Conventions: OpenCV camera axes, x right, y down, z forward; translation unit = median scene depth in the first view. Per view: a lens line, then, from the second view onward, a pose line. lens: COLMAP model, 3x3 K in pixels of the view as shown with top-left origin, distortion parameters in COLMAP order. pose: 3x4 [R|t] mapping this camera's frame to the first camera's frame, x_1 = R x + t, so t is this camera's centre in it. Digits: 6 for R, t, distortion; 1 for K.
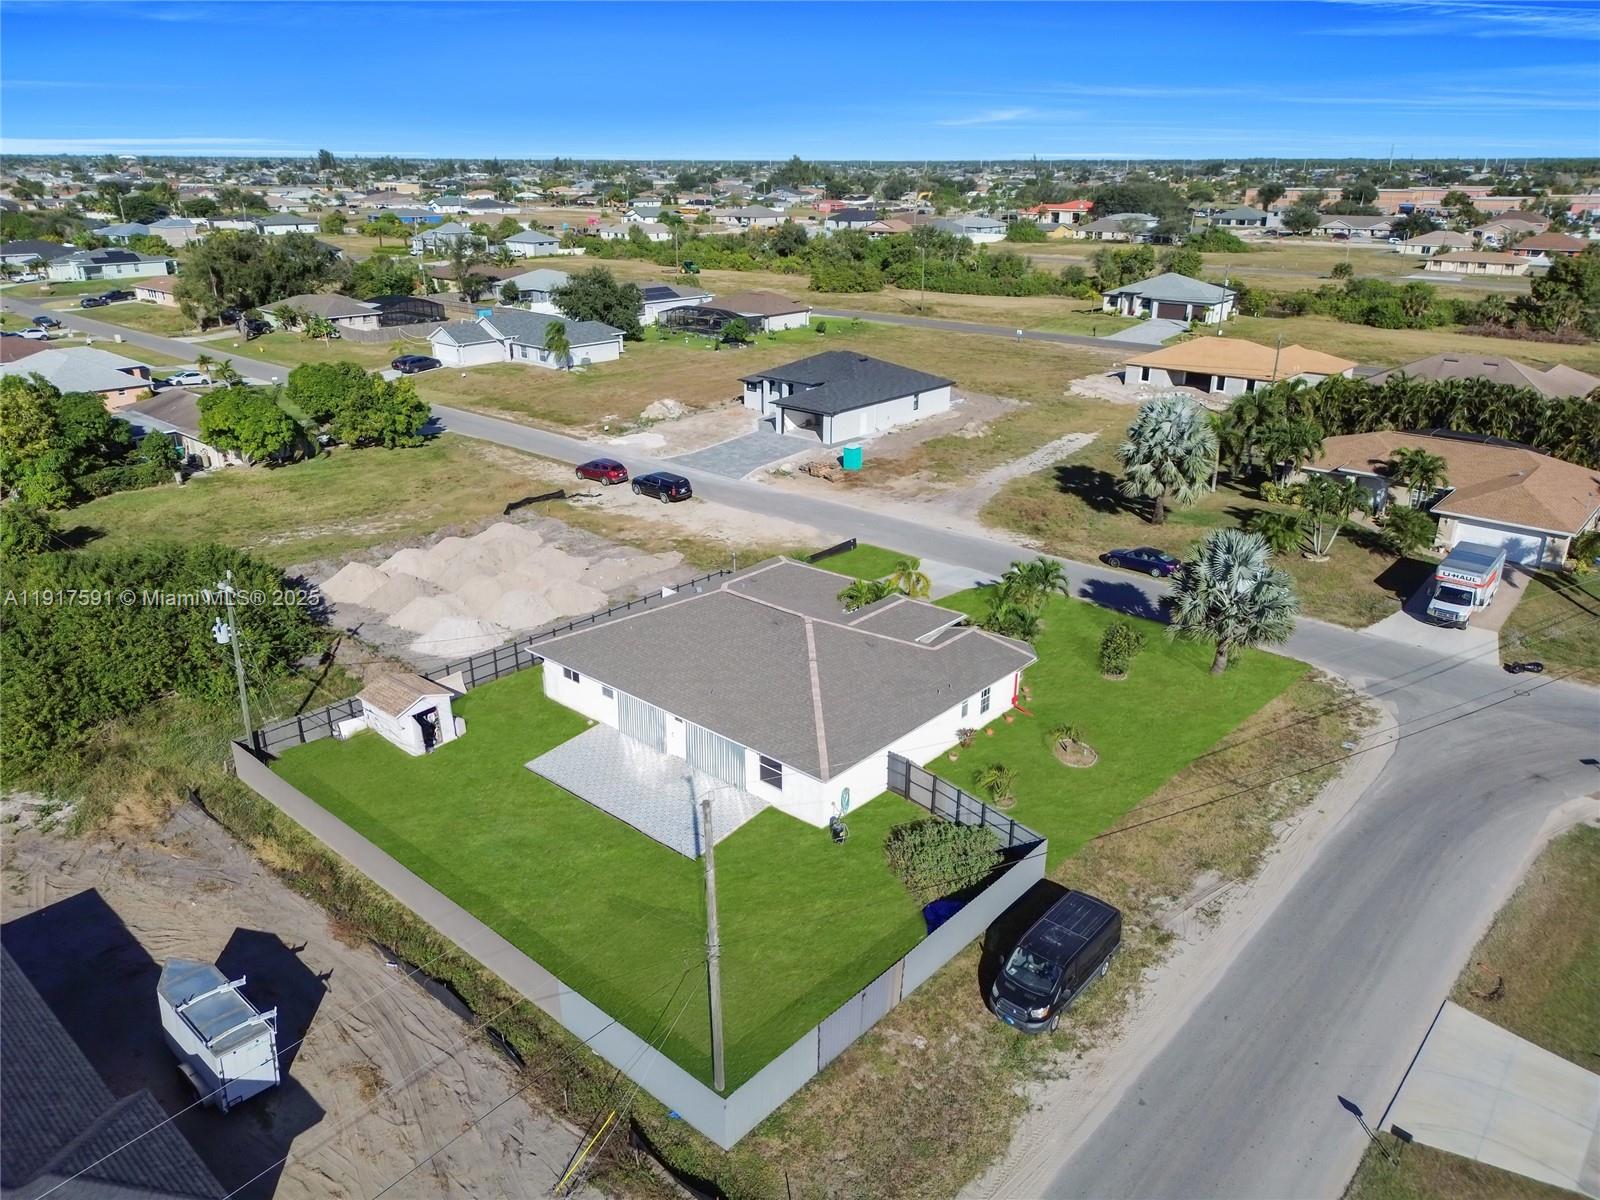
lens RADIAL K [[1110.8, 0, 797.2], [0, 1110.8, 624.5], [0, 0, 1]] dist [0.066214, -0.066928]
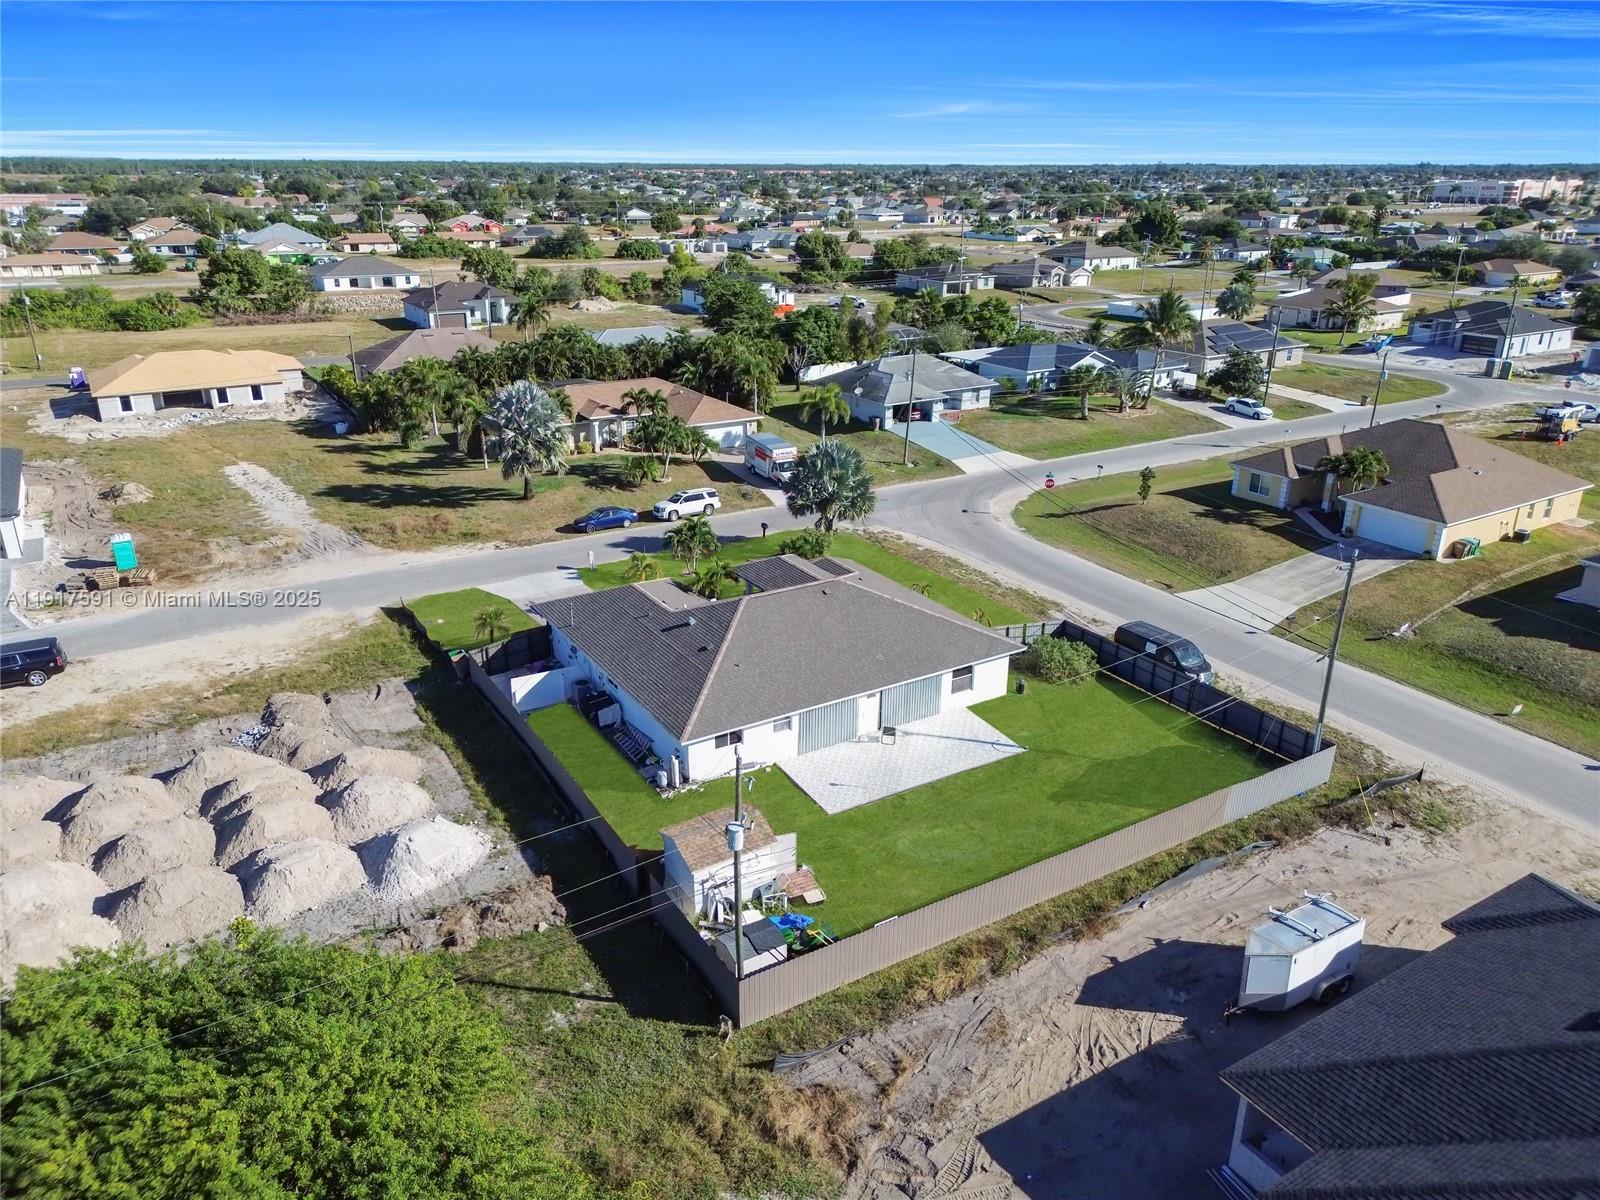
lens RADIAL K [[1114.3, 0, 794.0], [0, 1114.3, 602.0], [0, 0, 1]] dist [0.073108, -0.067132]
pose [[0.292557, -0.348351, 0.890540, -0.643850], [0.364587, 0.901574, 0.232895, -0.166641], [-0.884017, 0.256545, 0.390766, 0.381256]]
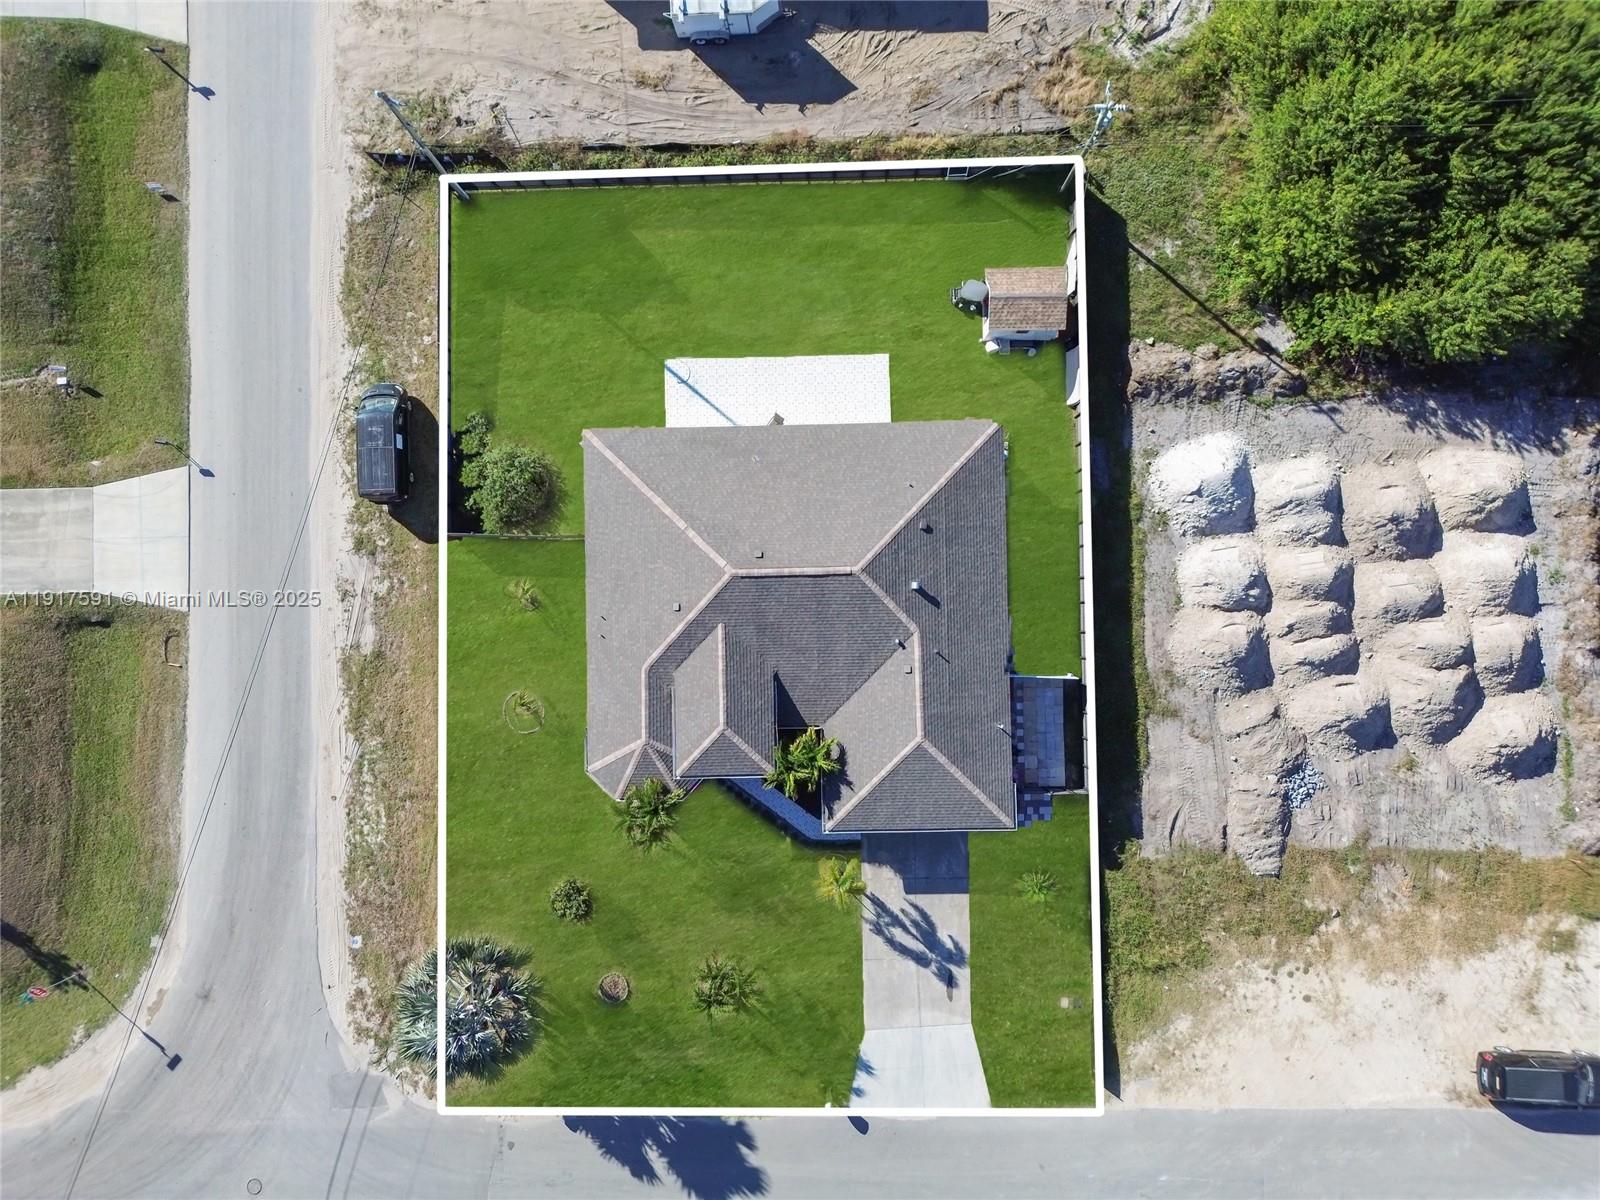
lens RADIAL K [[1110.8, 0, 797.2], [0, 1110.8, 624.5], [0, 0, 1]] dist [0.066214, -0.066928]
pose [[-0.736411, 0.676505, -0.006378, 0.003443], [-0.246338, -0.259348, 0.933839, -0.582980], [0.630093, 0.689260, 0.357635, 0.459801]]
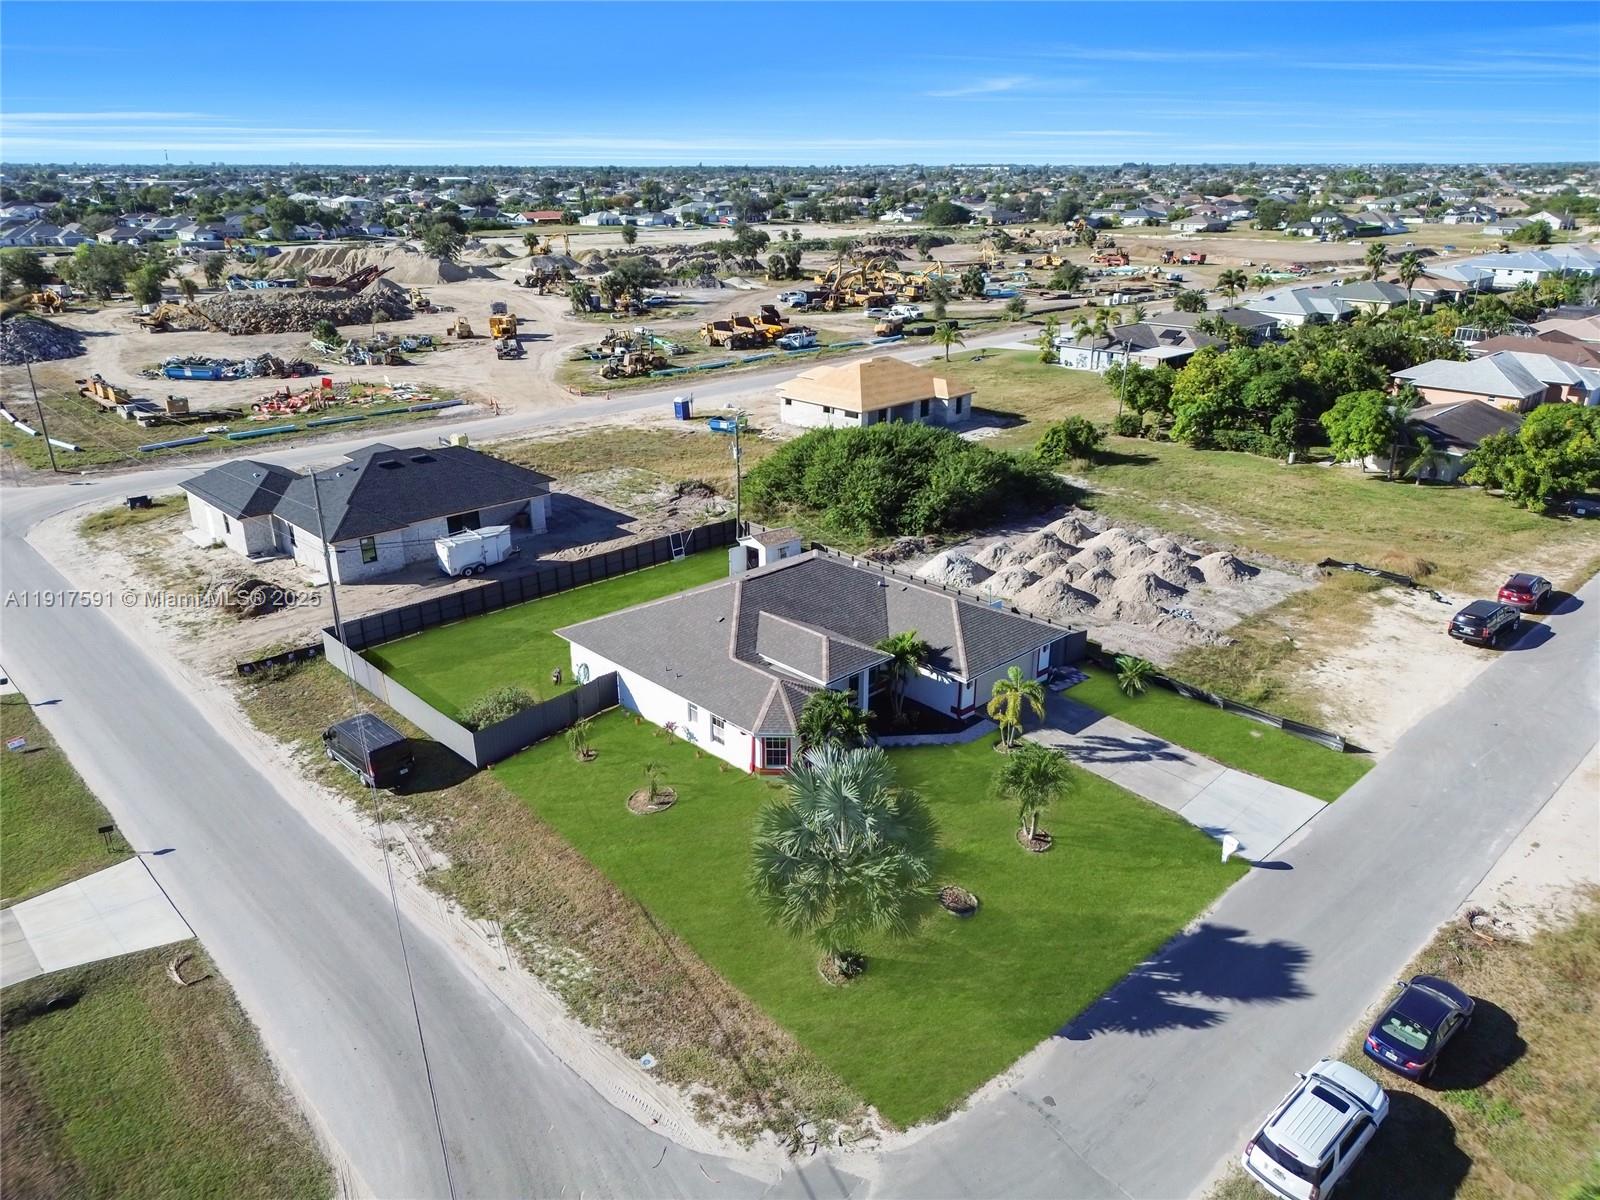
lens RADIAL K [[1092.2, 0, 803.1], [0, 1092.2, 658.1], [0, 0, 1]] dist [0.067419, -0.066652]
pose [[-0.077799, 0.405523, -0.910768, 0.651385], [-0.382580, 0.831453, 0.402888, -0.257148], [0.920641, 0.379786, 0.090459, 0.625540]]
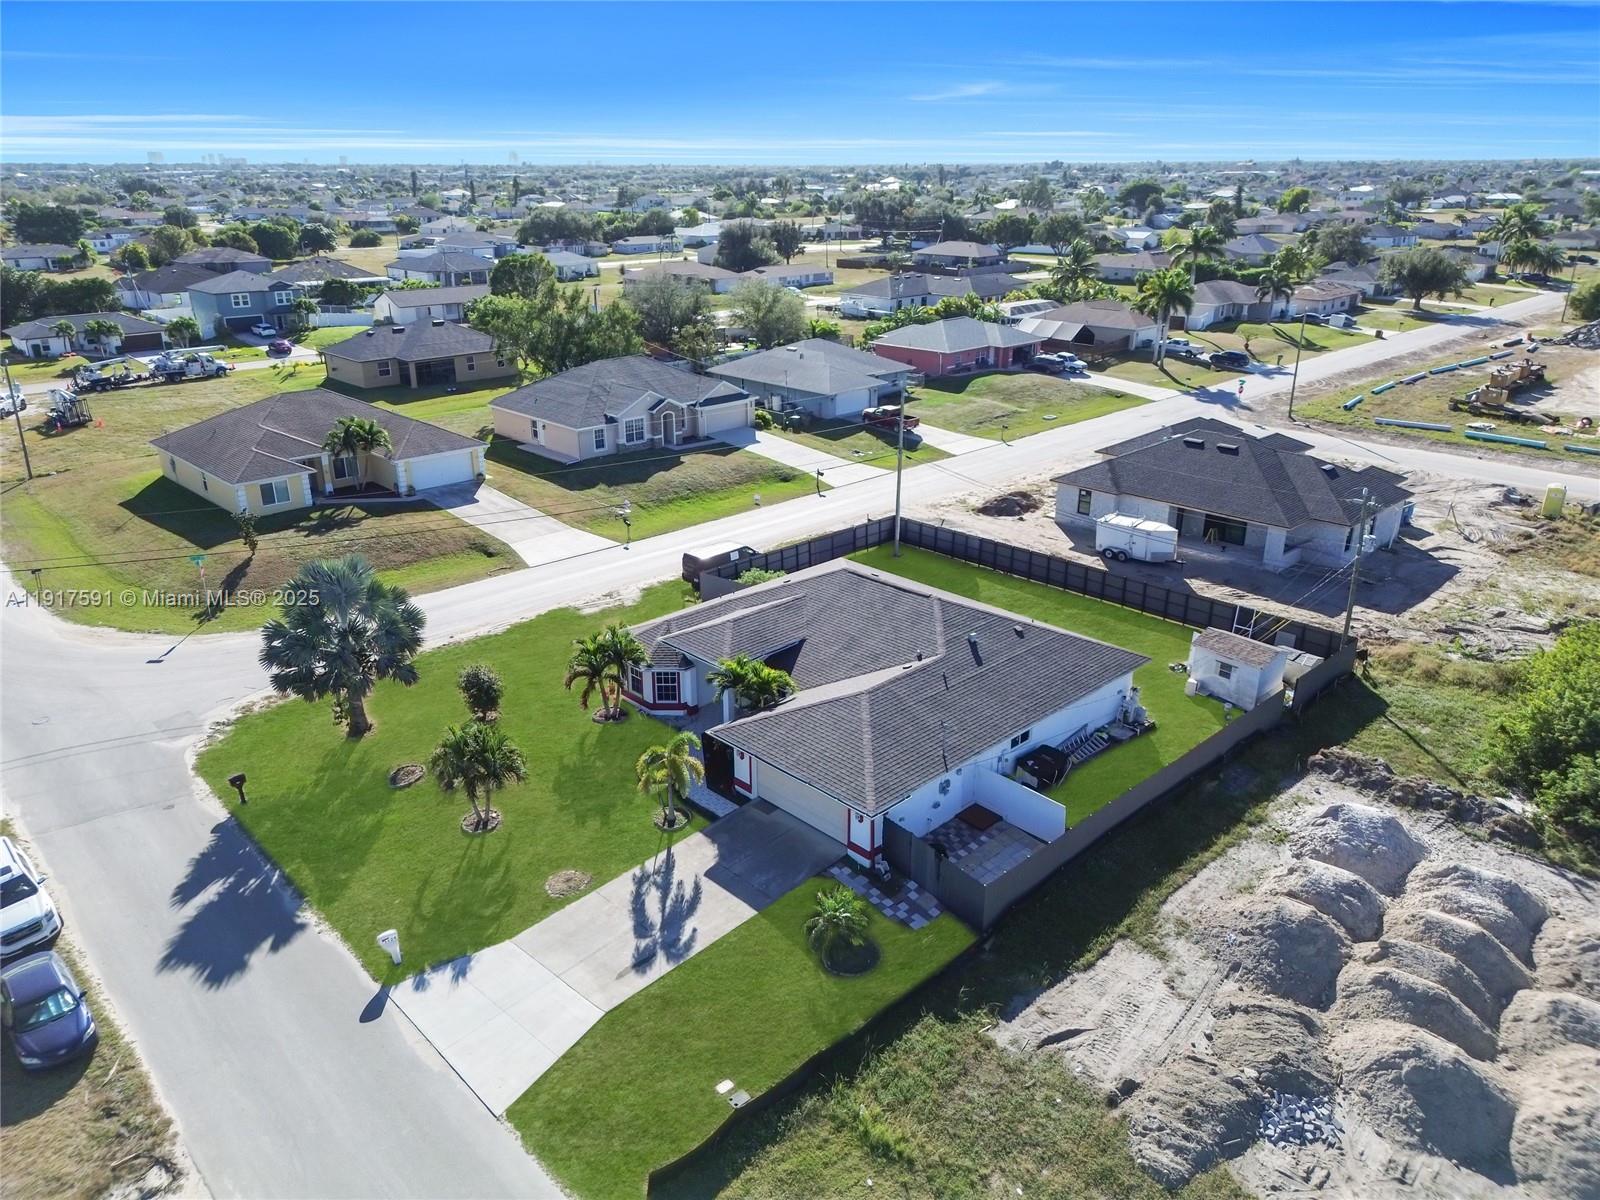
lens RADIAL K [[1110.8, 0, 797.2], [0, 1110.8, 624.5], [0, 0, 1]] dist [0.066214, -0.066928]
pose [[-0.996864, -0.028877, 0.073673, -0.014481], [0.031706, 0.707267, 0.706236, -0.443394], [-0.072501, 0.706357, -0.704133, 1.118431]]
